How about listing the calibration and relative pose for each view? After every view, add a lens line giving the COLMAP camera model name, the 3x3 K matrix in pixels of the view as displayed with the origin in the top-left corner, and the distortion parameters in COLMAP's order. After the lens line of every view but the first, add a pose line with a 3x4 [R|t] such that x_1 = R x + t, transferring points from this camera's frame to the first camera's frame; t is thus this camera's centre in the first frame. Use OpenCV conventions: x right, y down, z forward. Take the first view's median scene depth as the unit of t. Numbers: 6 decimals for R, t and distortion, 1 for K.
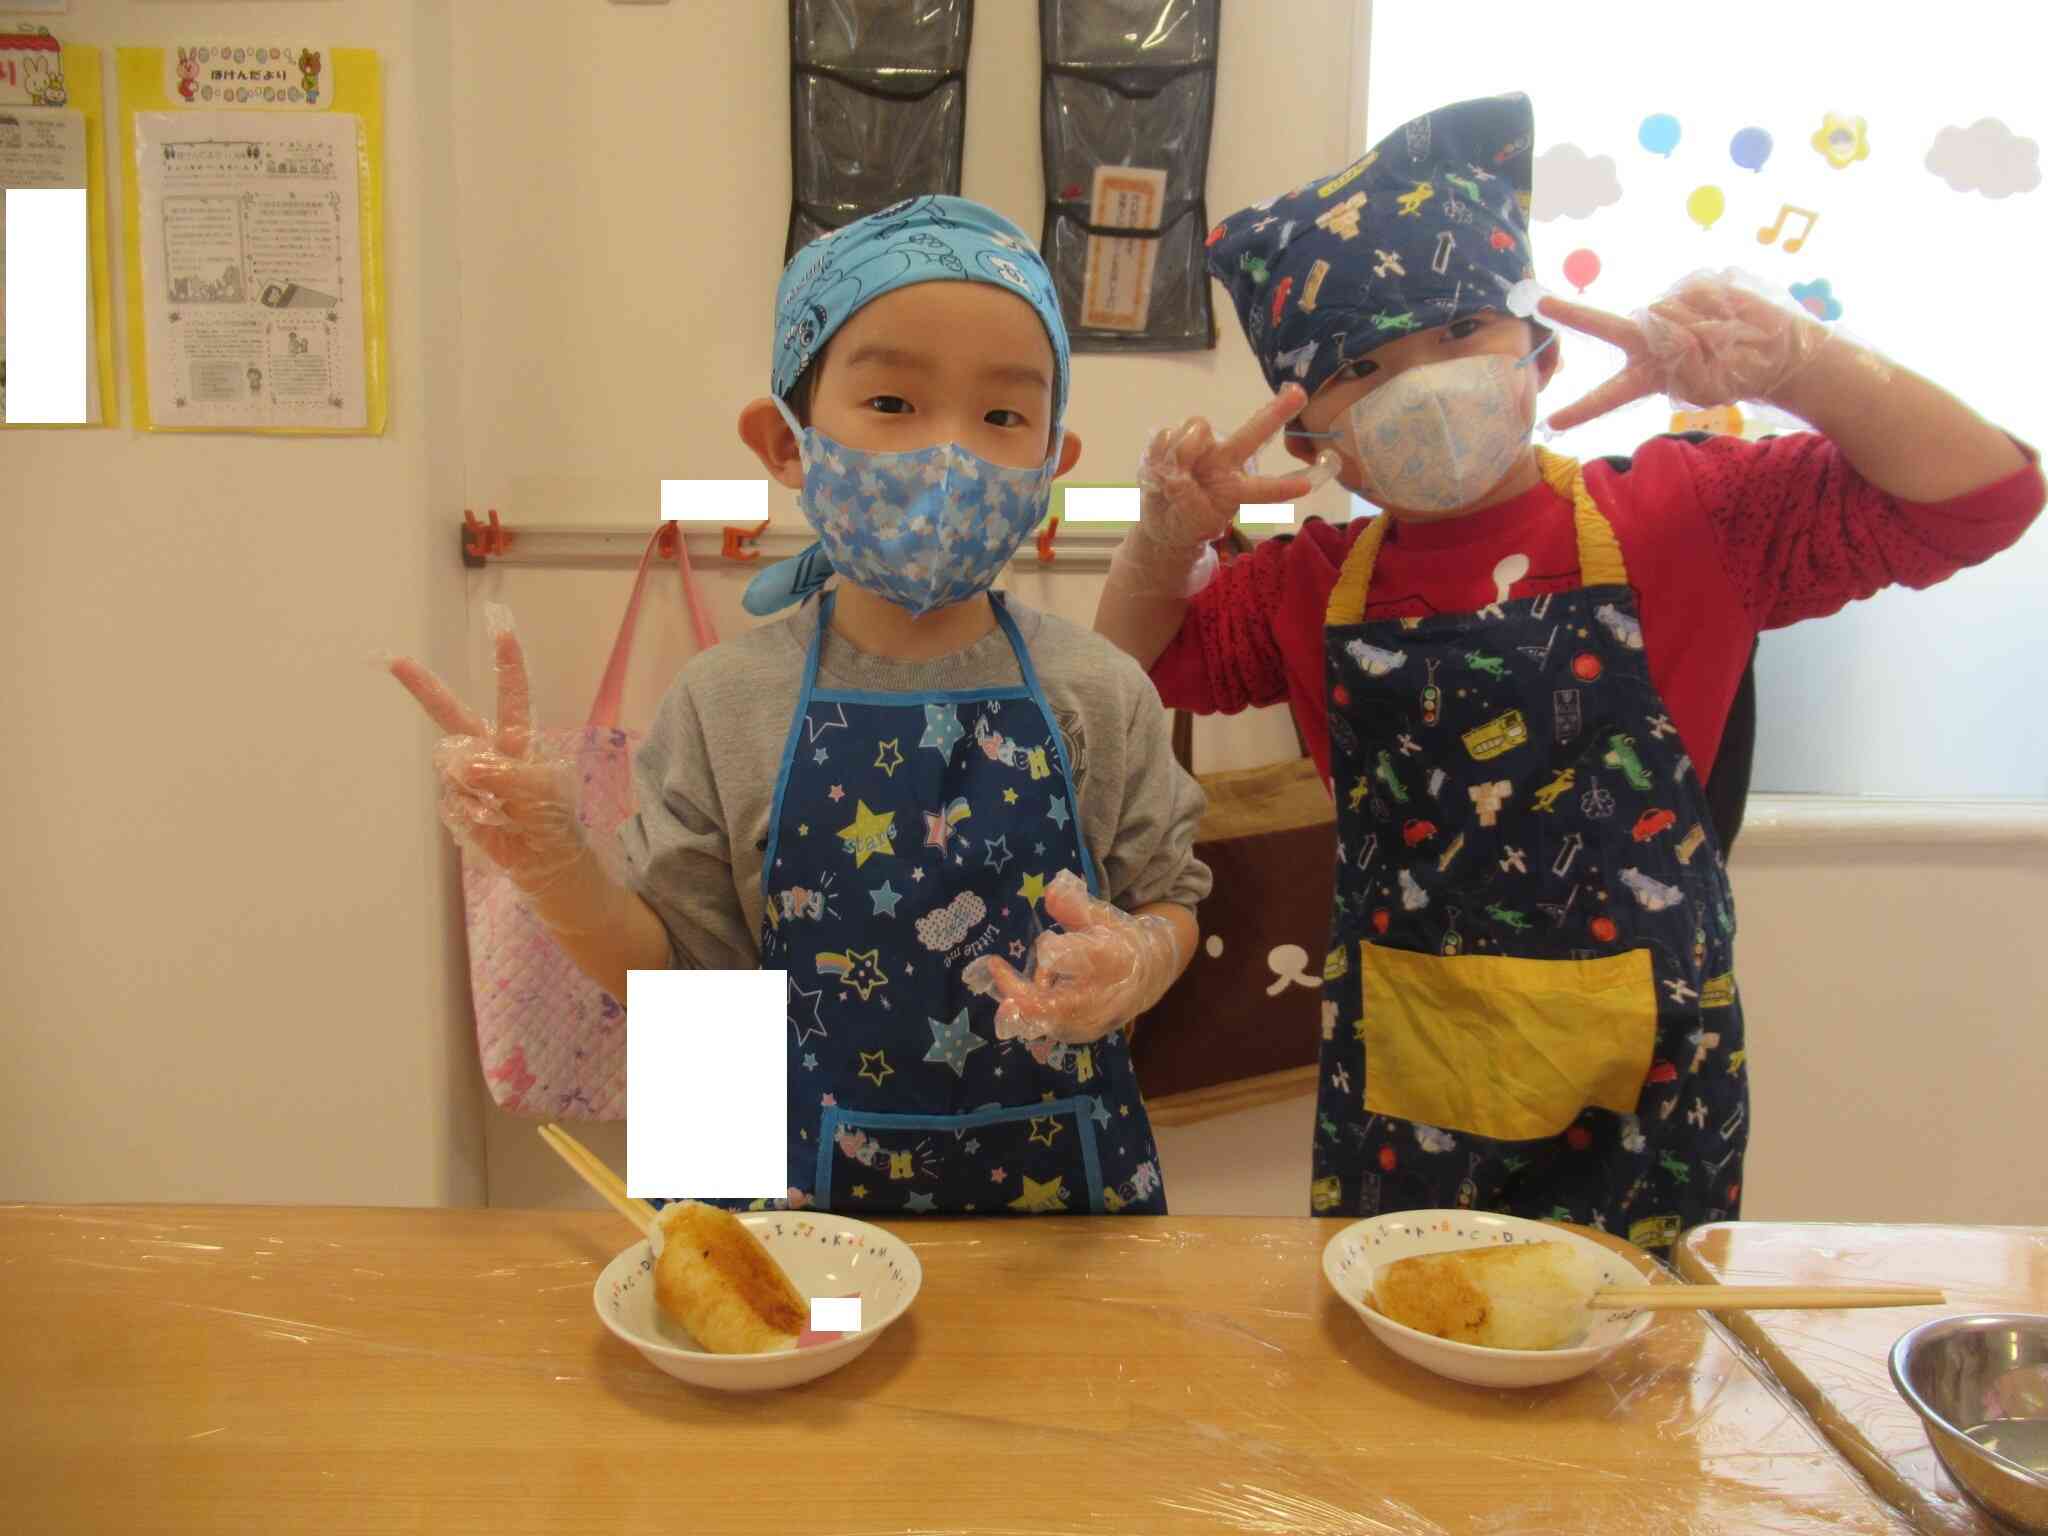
lens RADIAL K [[1566.0, 0, 1024.0], [0, 1566.0, 768.0], [0, 0, 1]] dist [0.001744, 0.012053]
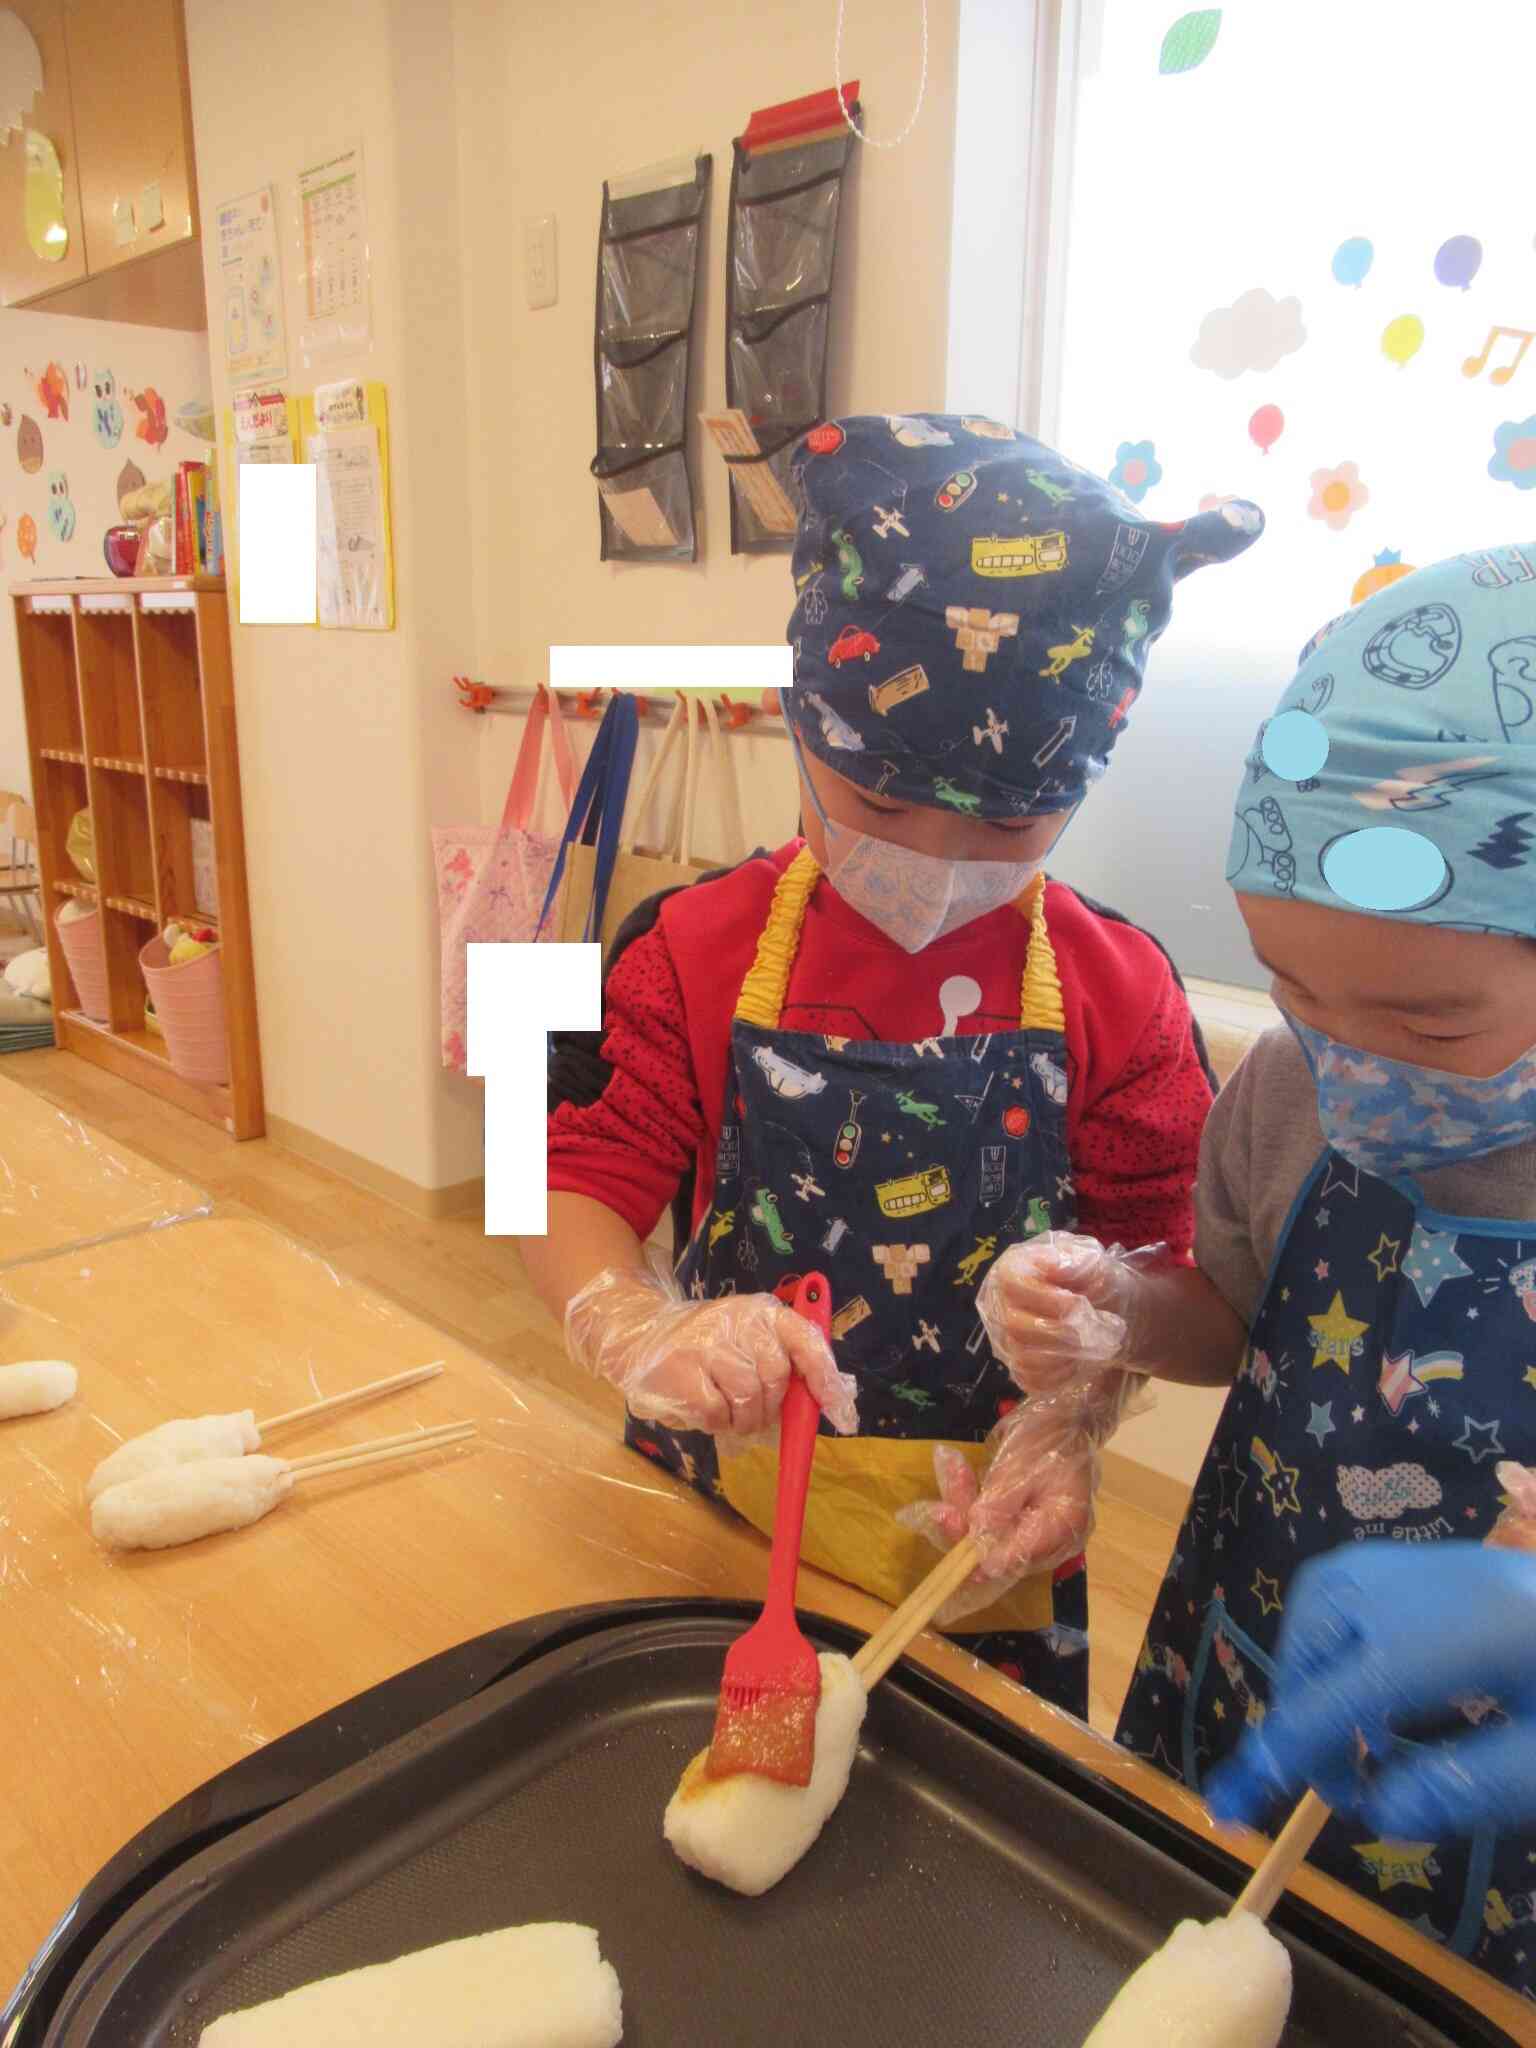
lens RADIAL K [[1566.0, 0, 768.0], [0, 1566.0, 1024.0], [0, 0, 1]] dist [0.001744, 0.012053]
pose [[0.705942, 0.174491, -0.686439, 0.952720], [-0.082920, 0.982874, 0.164567, -0.109215], [0.703399, -0.059255, 0.708321, 0.122829]]
